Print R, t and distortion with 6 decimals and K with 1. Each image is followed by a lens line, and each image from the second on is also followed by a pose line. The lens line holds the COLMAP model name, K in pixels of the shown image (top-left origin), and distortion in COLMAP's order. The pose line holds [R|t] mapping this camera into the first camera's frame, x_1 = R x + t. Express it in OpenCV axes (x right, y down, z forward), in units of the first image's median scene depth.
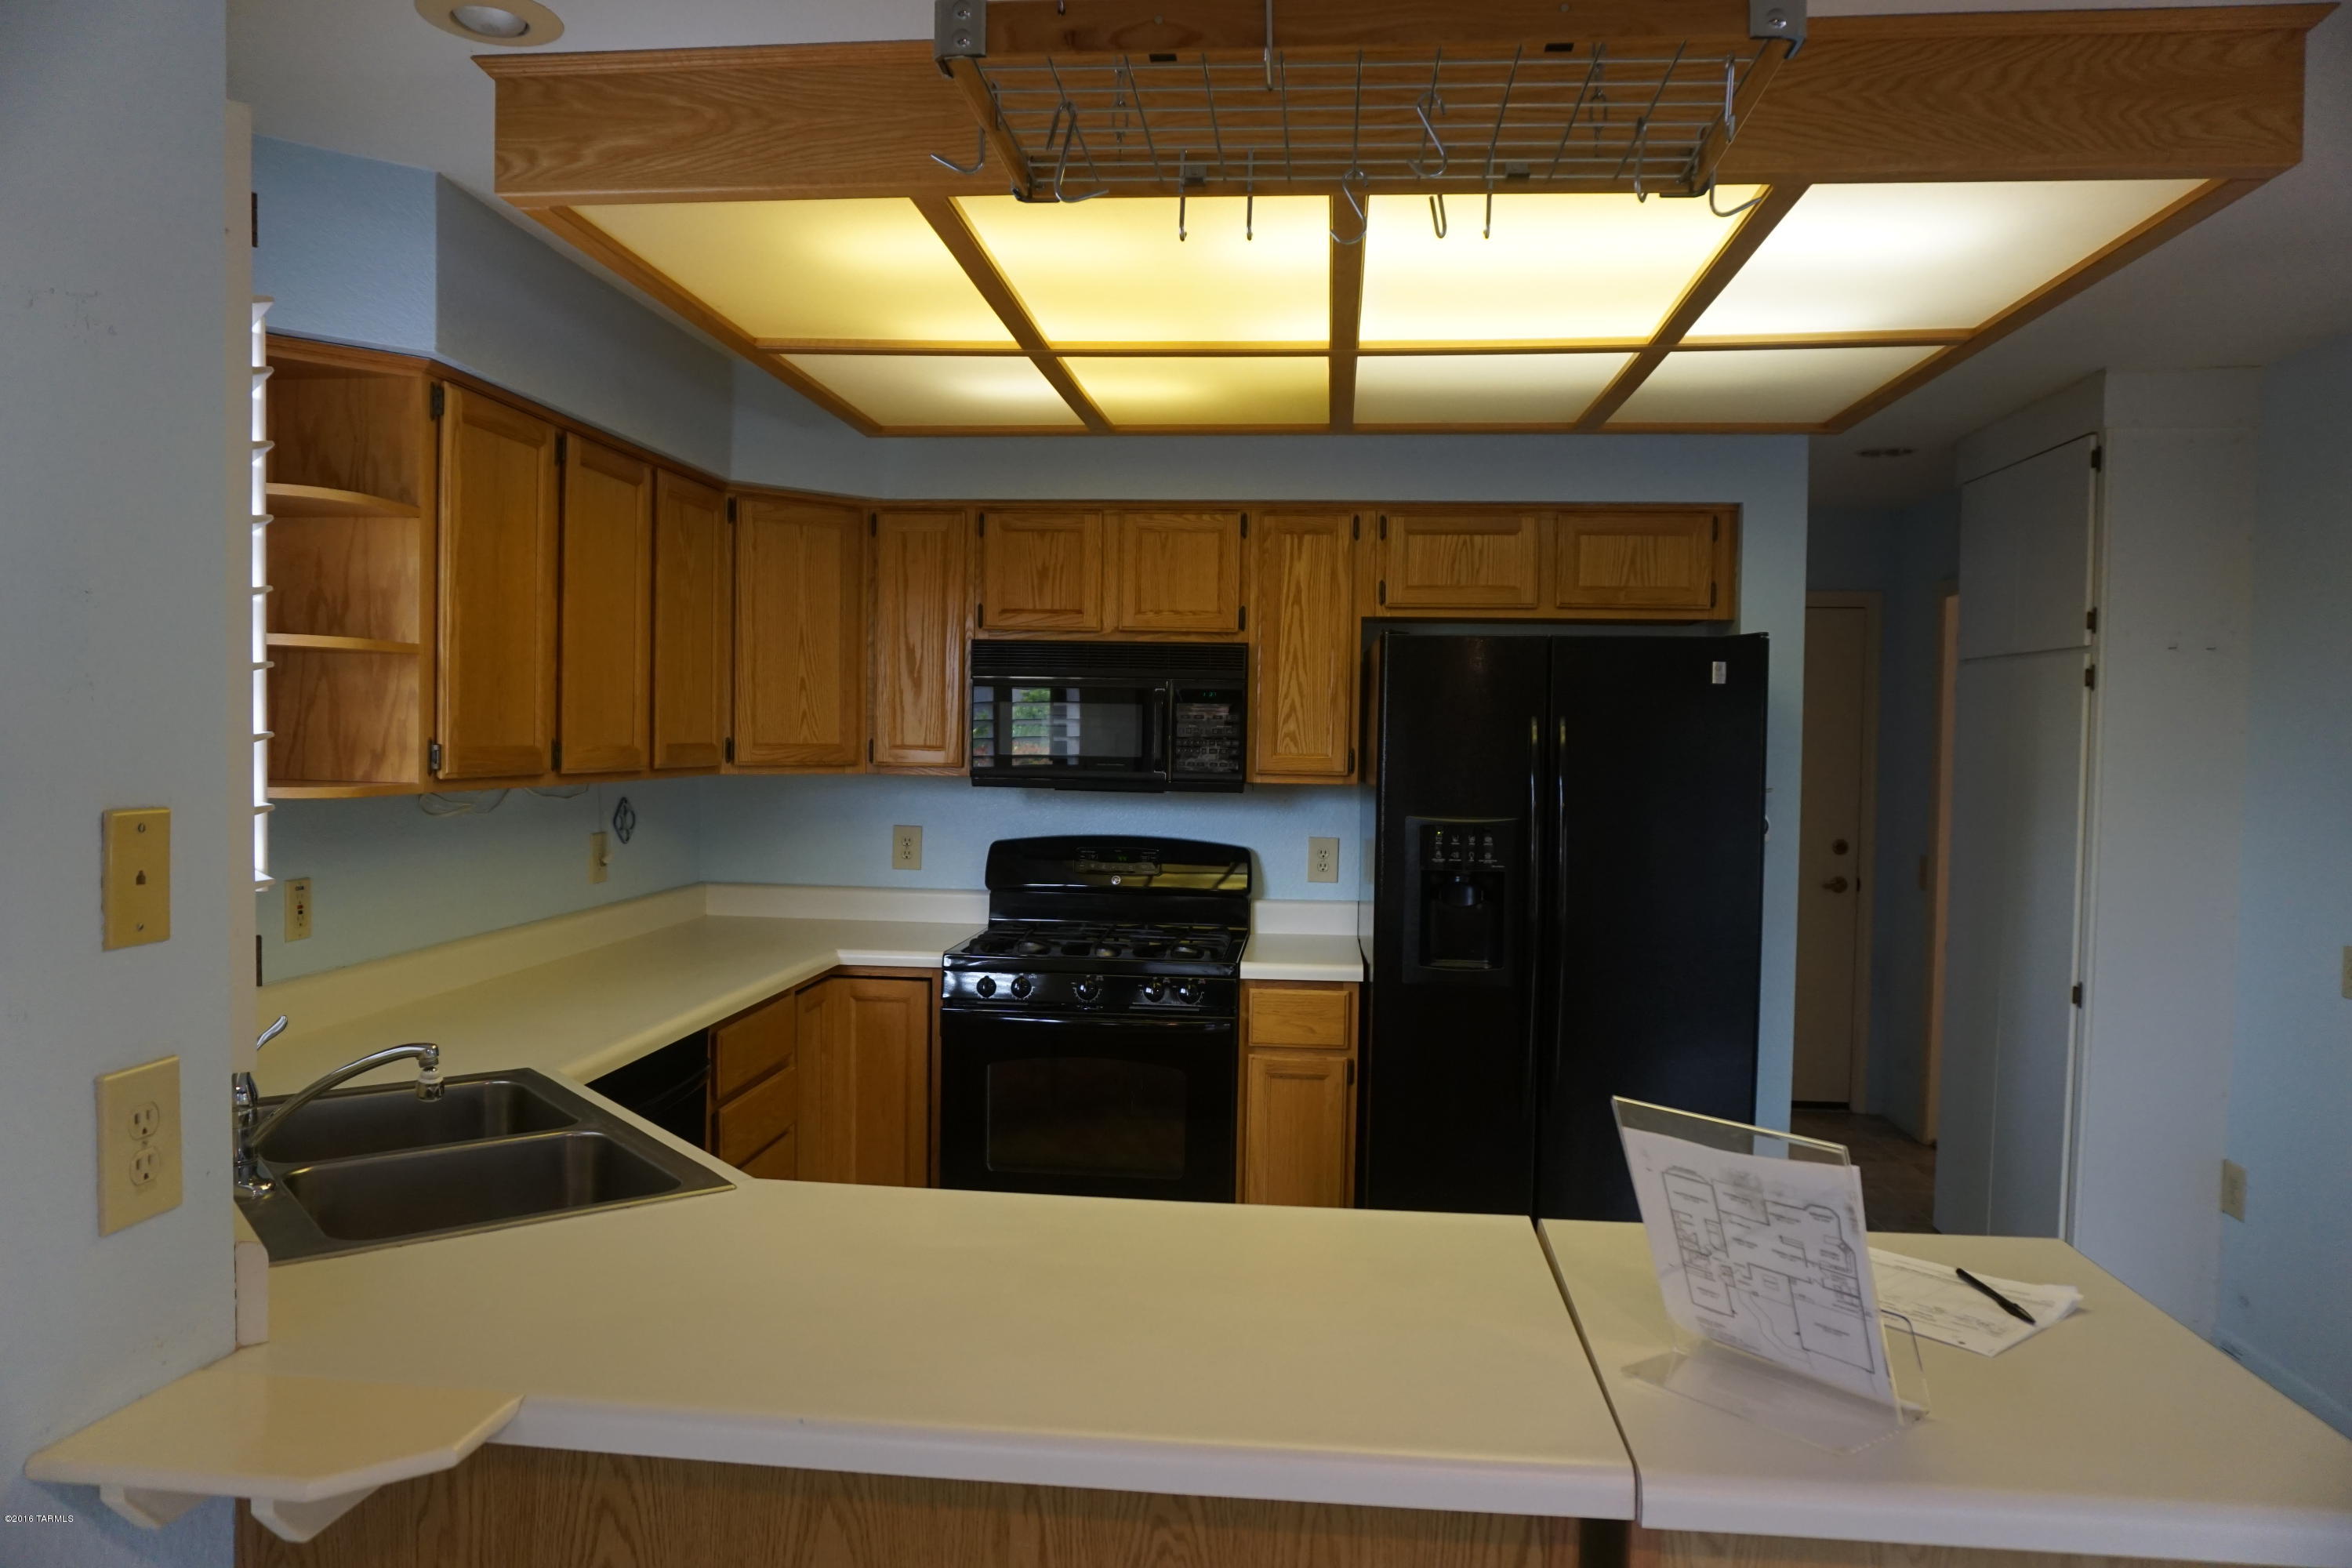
lens RADIAL K [[1605.9, 0, 1168.5], [0, 1605.9, 766.6], [0, 0, 1]] dist [-0.009000, 0.024989]
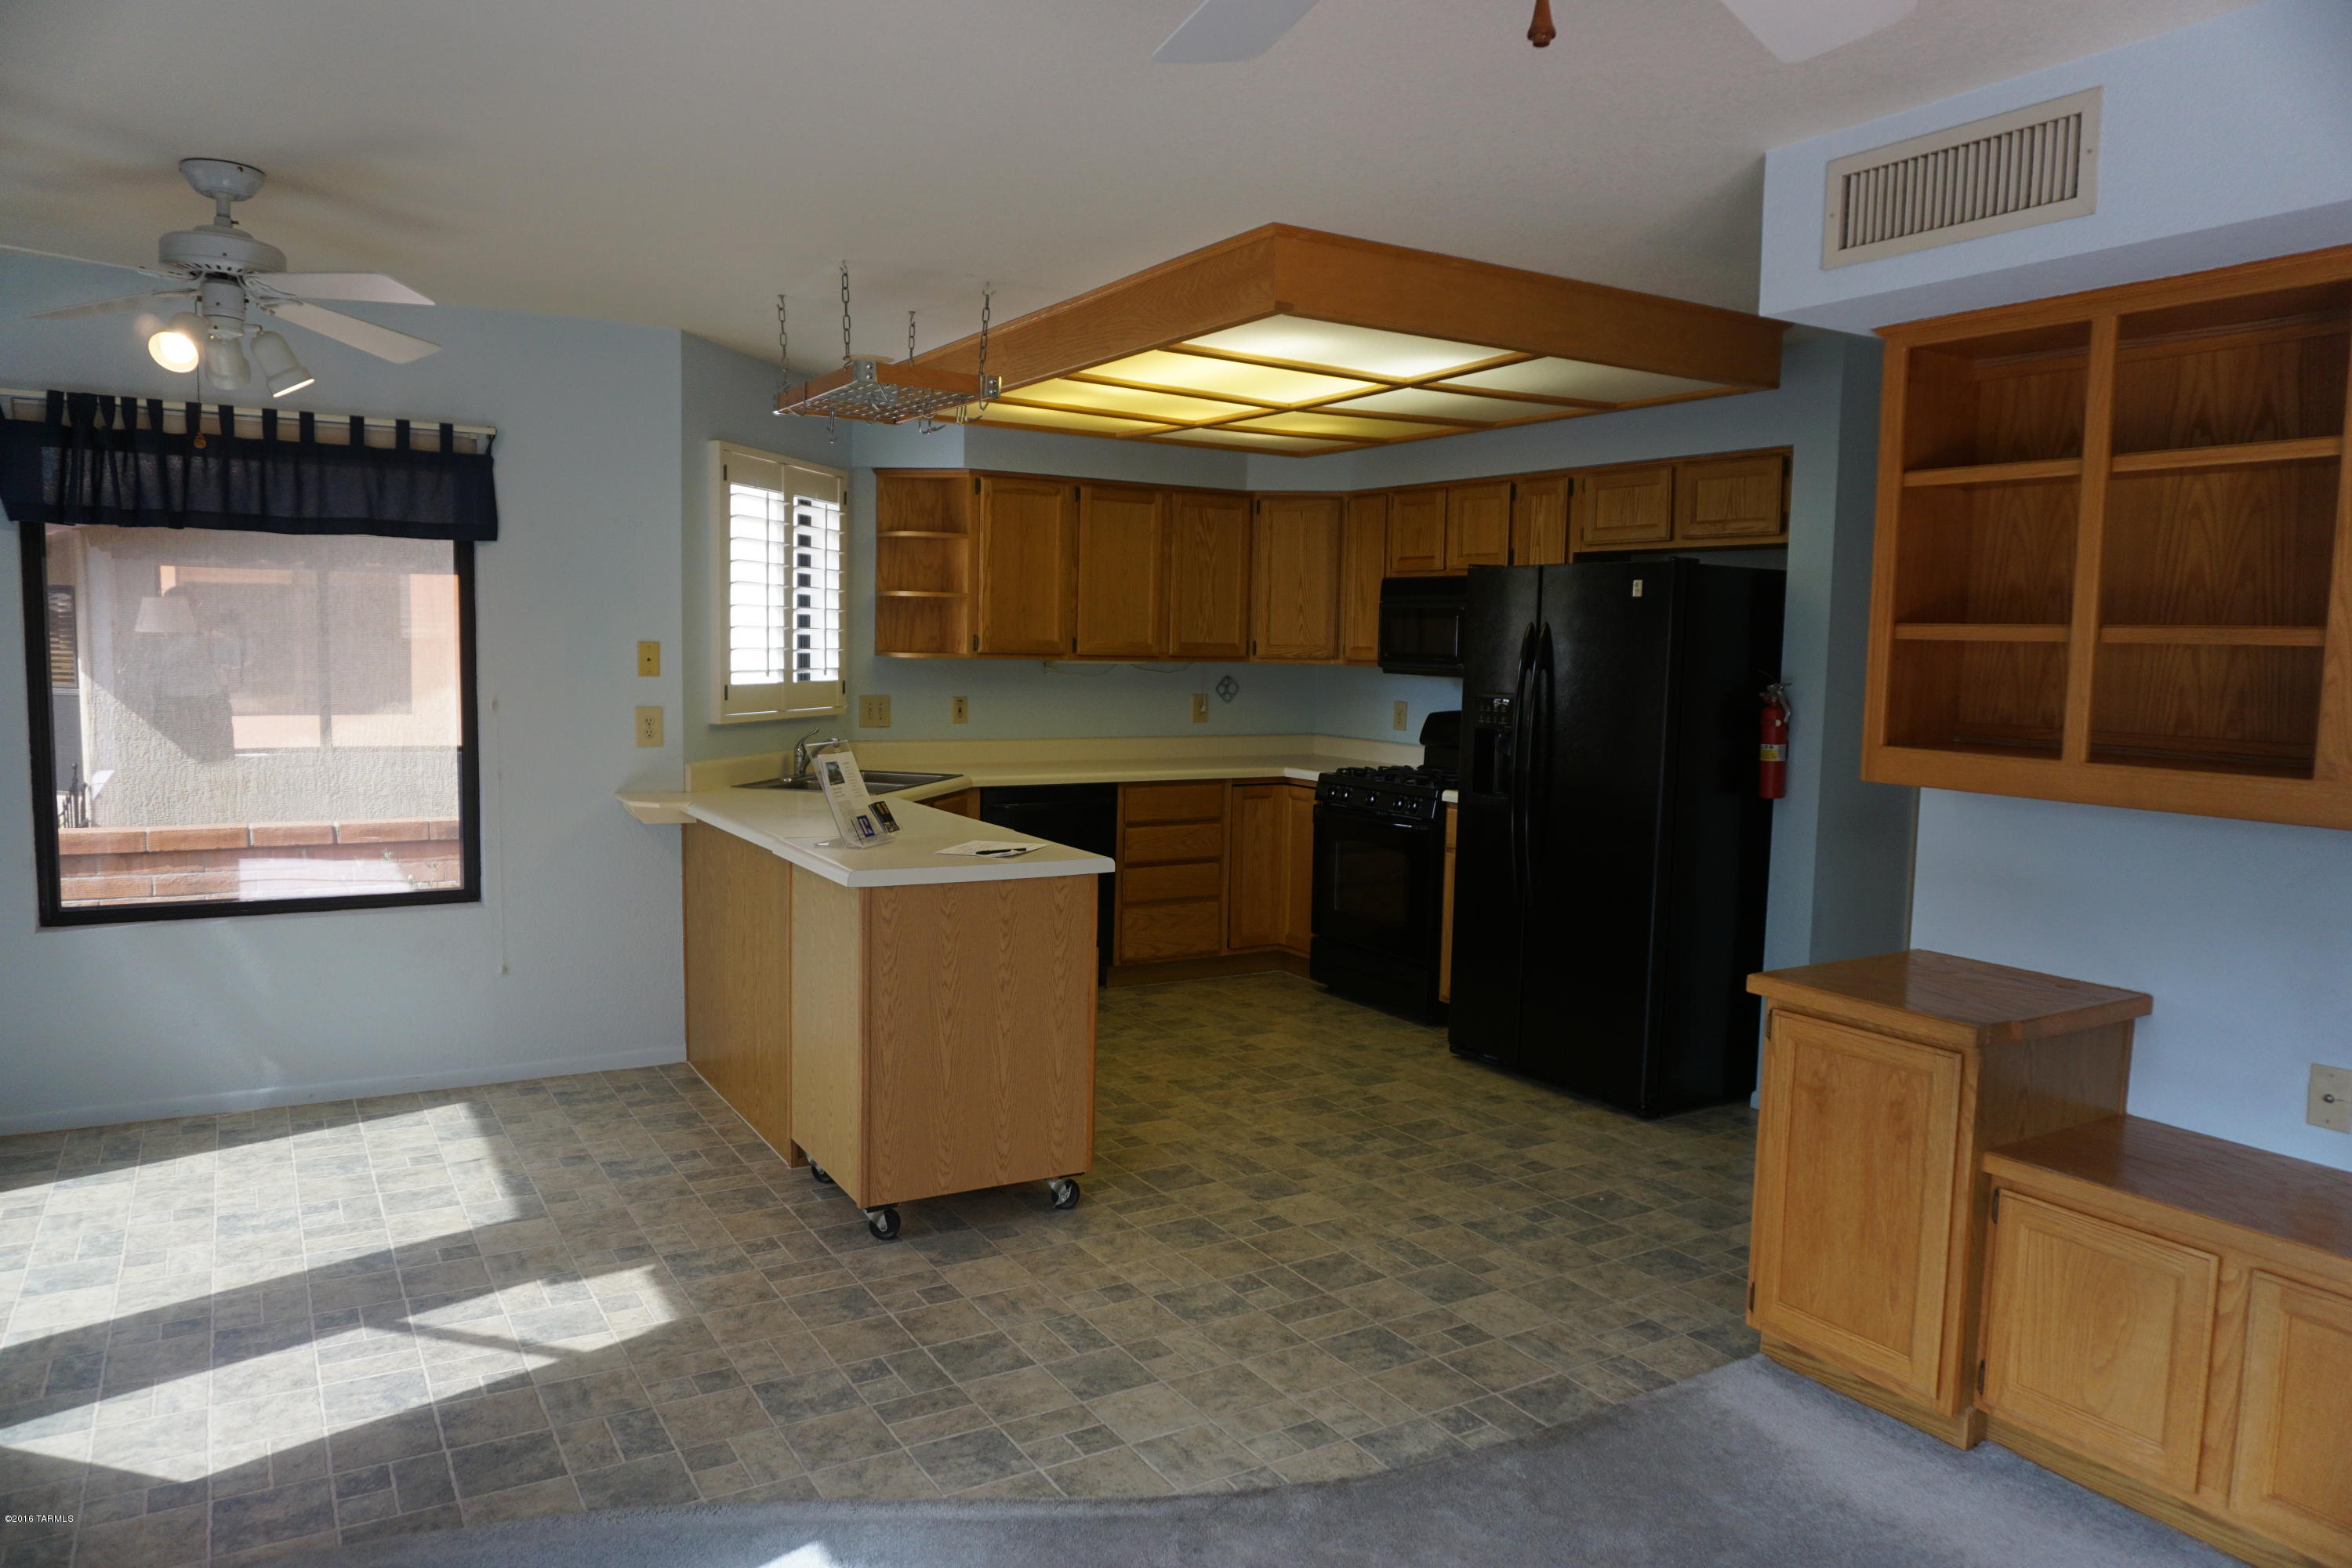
lens RADIAL K [[1605.9, 0, 1157.5], [0, 1605.9, 797.3], [0, 0, 1]] dist [-0.009000, 0.024989]
pose [[0.600268, 0.076927, -0.796091, 1.050240], [-0.030605, 0.996844, 0.073250, 0.025816], [0.799213, -0.019605, 0.600728, -0.116197]]
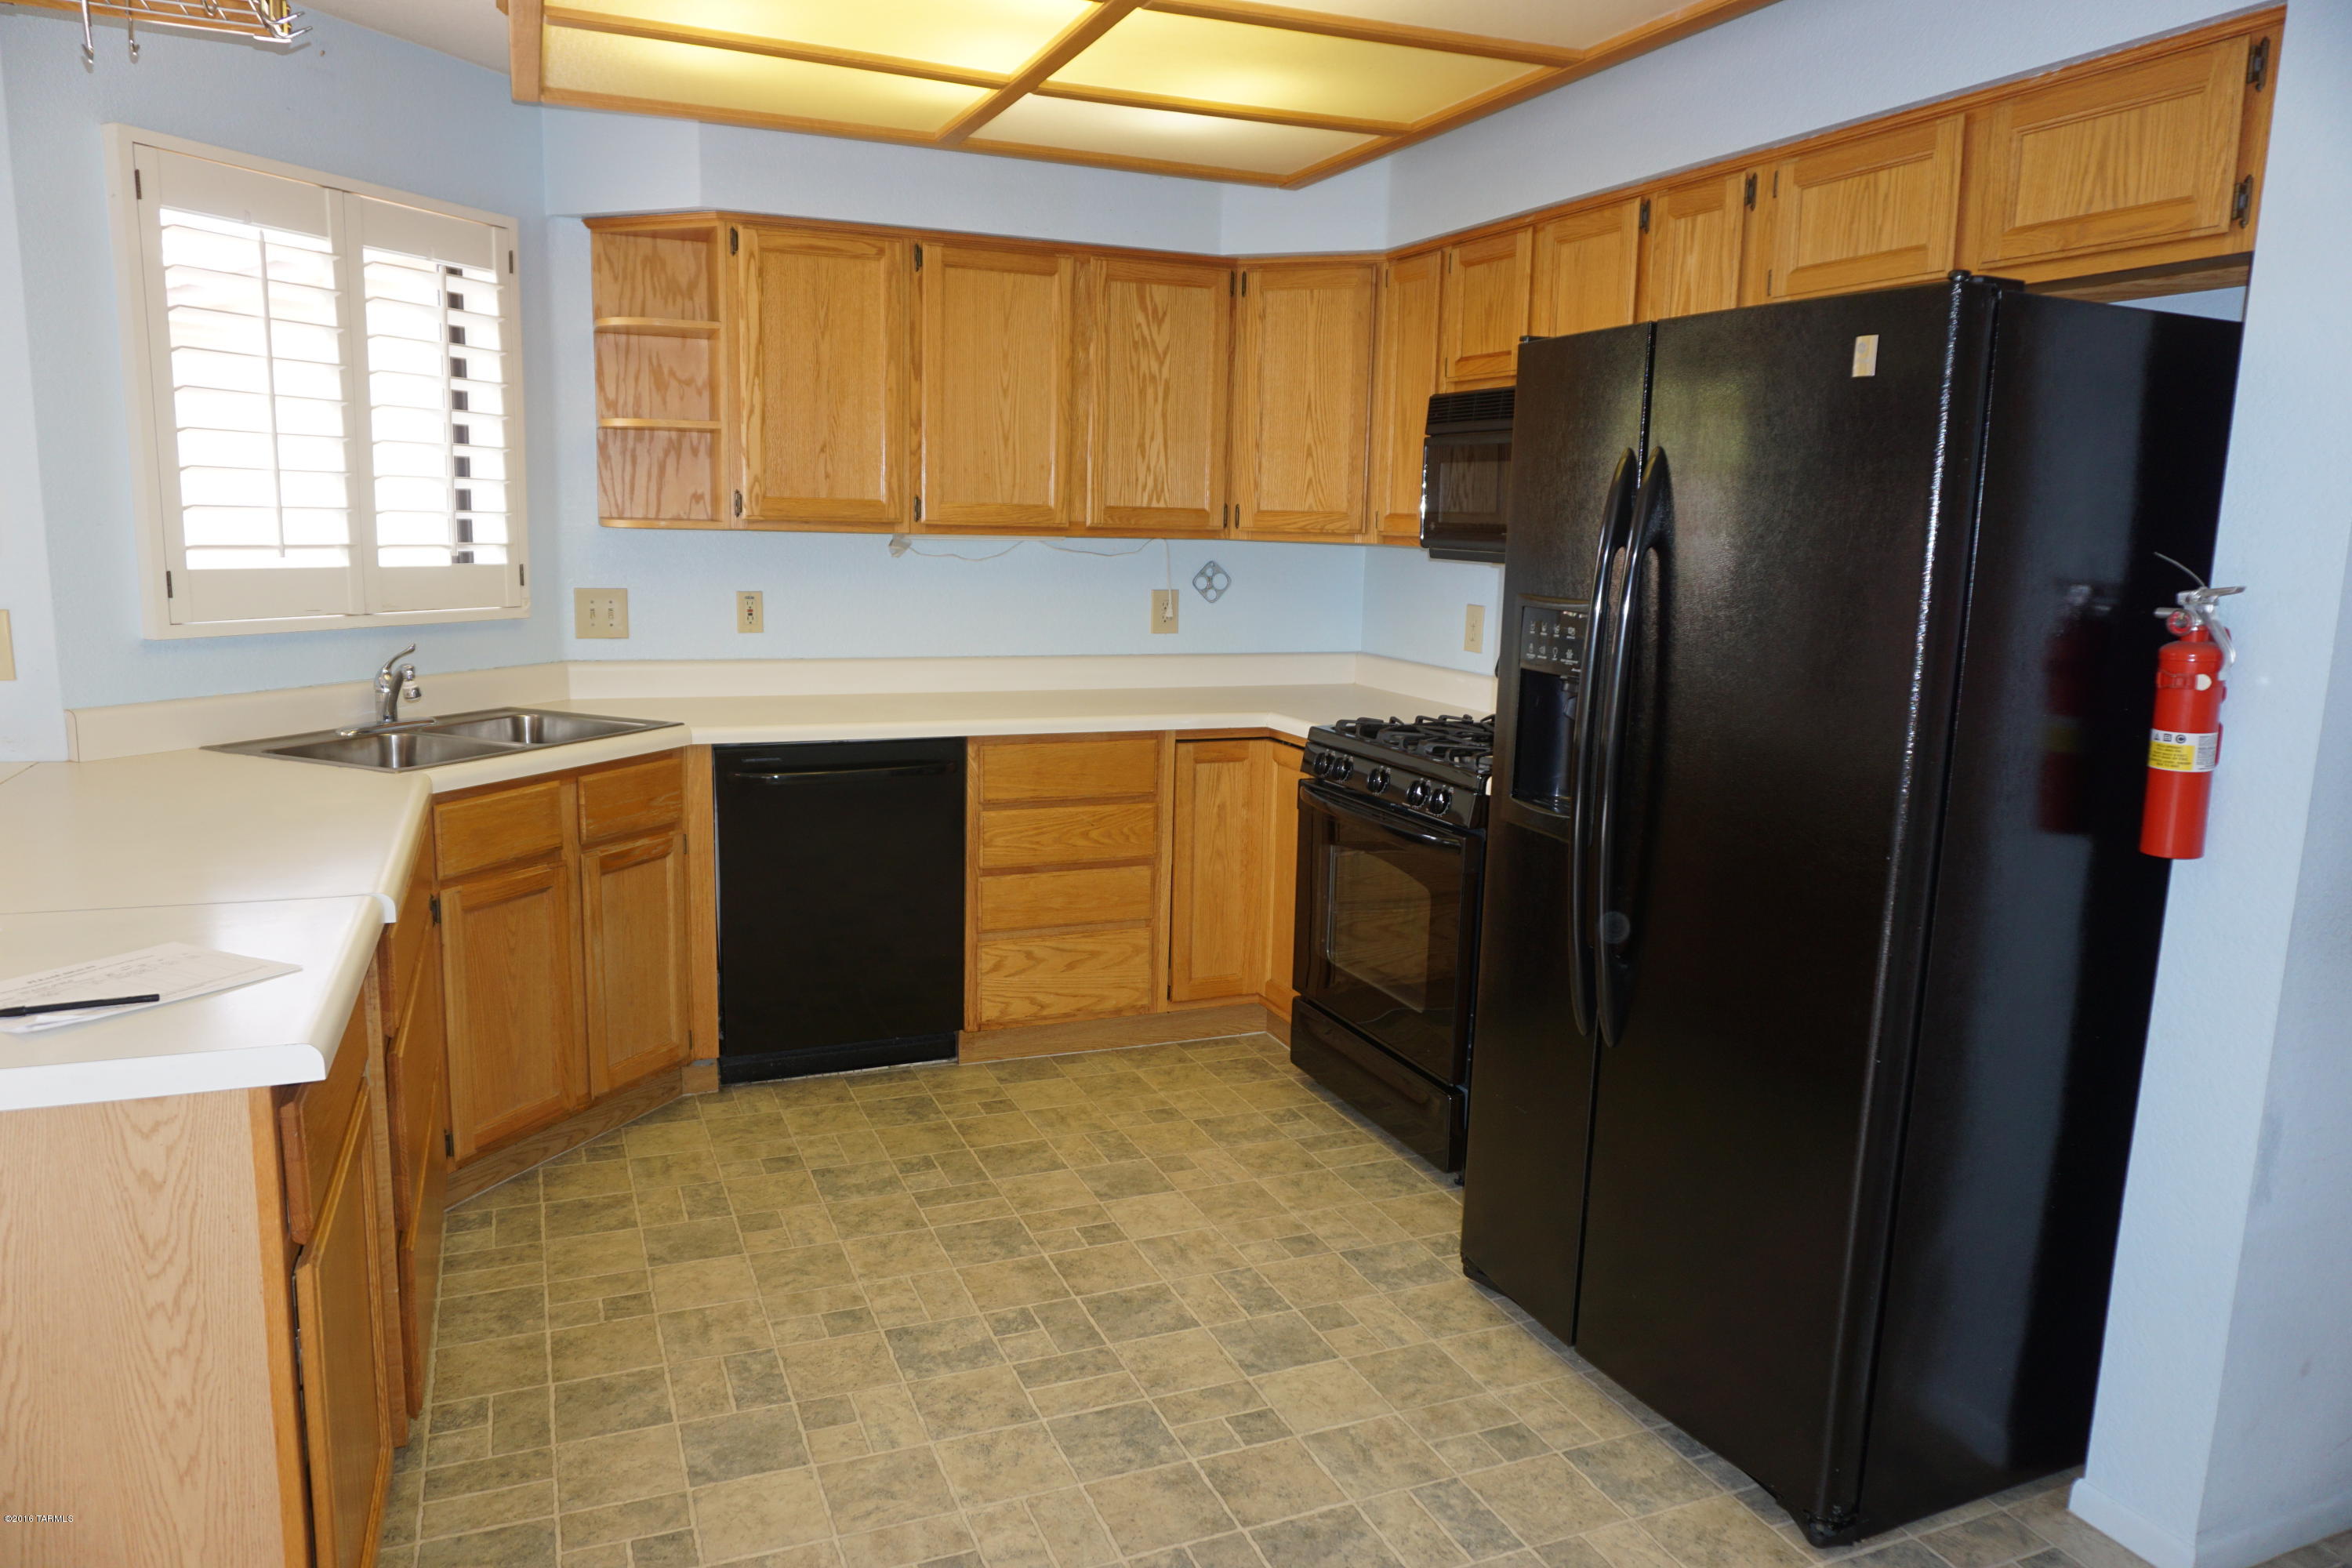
lens RADIAL K [[1605.9, 0, 1161.1], [0, 1605.9, 735.9], [0, 0, 1]] dist [-0.009000, 0.024989]
pose [[0.462263, 0.116092, -0.879111, 0.658763], [-0.037282, 0.993061, 0.111536, 0.017677], [0.885959, -0.018784, 0.463384, 0.463722]]
